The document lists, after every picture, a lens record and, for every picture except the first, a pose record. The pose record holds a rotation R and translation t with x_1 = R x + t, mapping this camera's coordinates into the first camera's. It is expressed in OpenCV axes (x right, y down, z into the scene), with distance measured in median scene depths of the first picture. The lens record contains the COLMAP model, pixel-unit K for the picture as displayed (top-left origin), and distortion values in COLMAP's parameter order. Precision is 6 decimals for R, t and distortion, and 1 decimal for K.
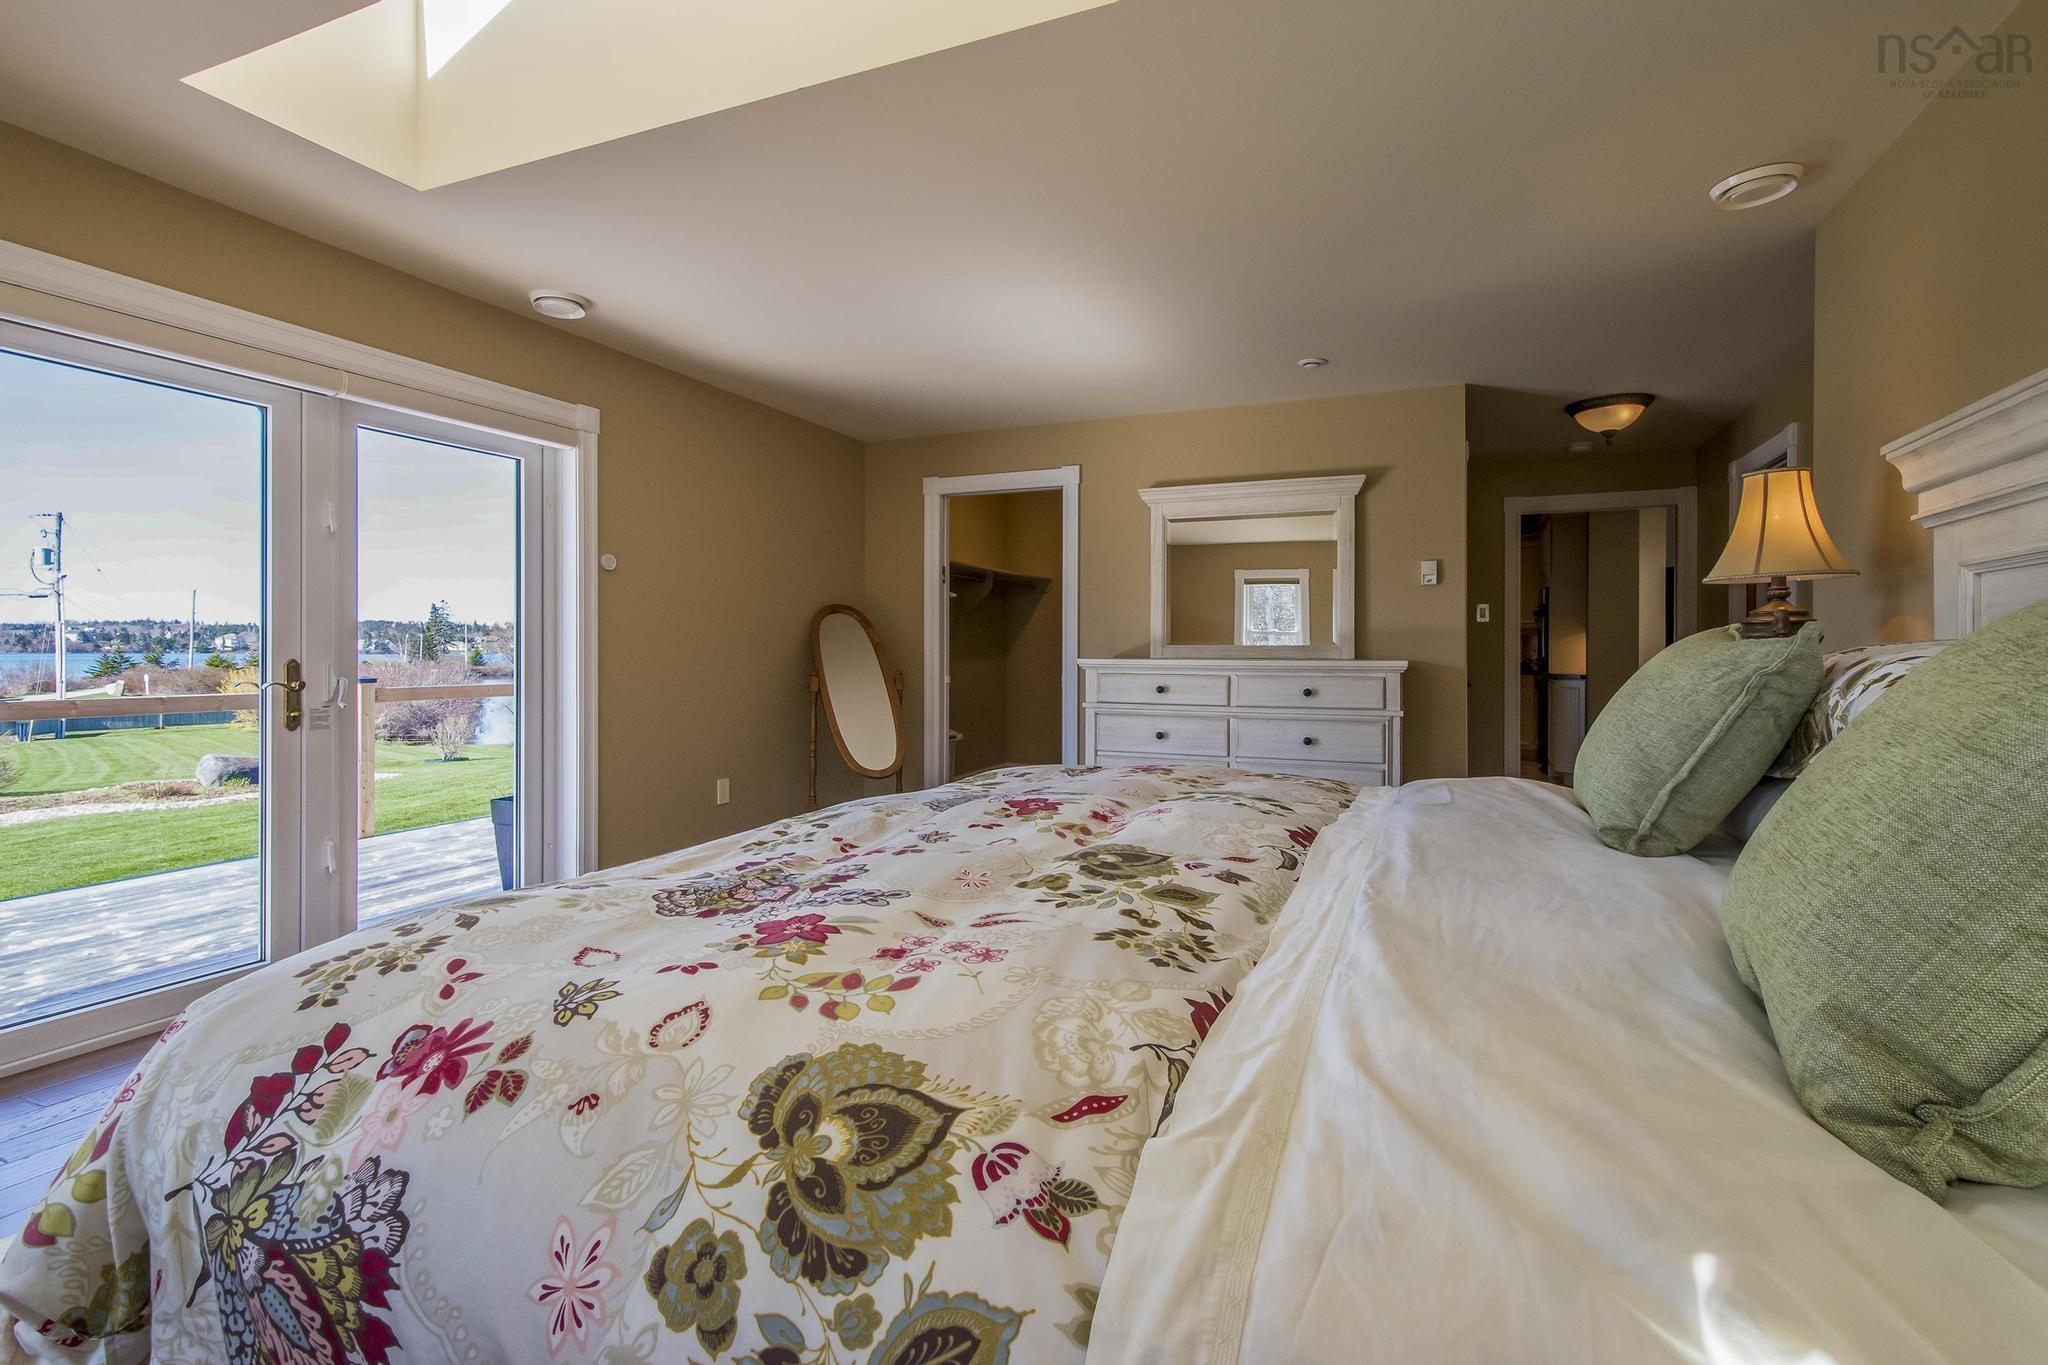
lens RADIAL K [[907.5, 0, 1024.0], [0, 907.5, 682.5], [0, 0, 1]] dist [0.002544, 0.000536]
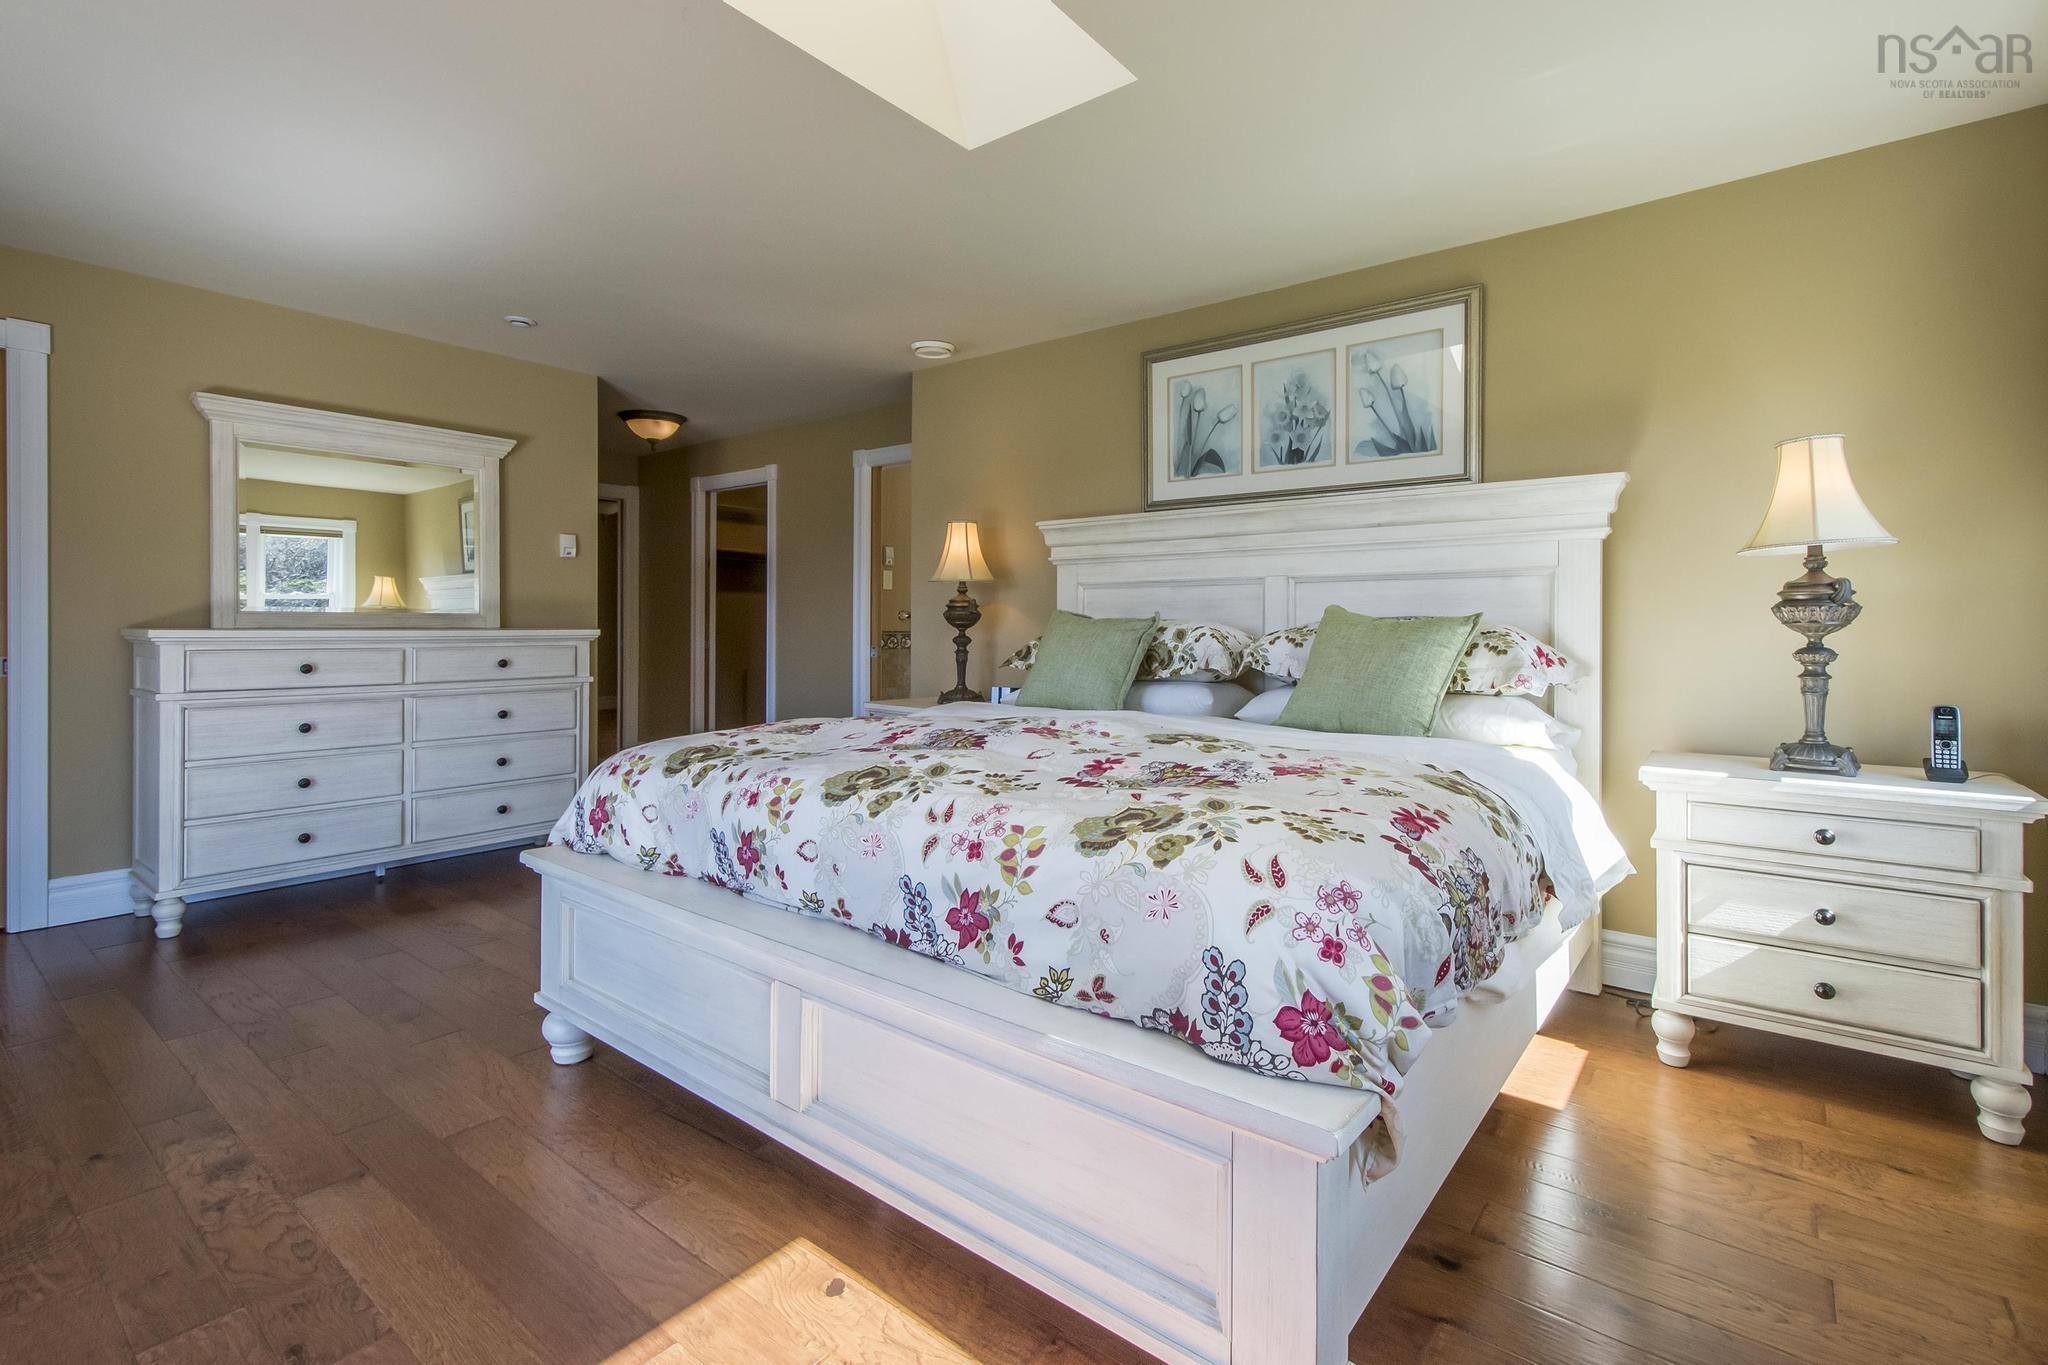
lens RADIAL K [[938.6, 0, 1026.2], [0, 938.6, 633.7], [0, 0, 1]] dist [0.000680, -0.000003]
pose [[0.276143, -0.010841, 0.961055, -0.462424], [0.026705, 0.999637, 0.003603, -0.008621], [-0.960745, 0.024670, 0.276332, 0.195027]]
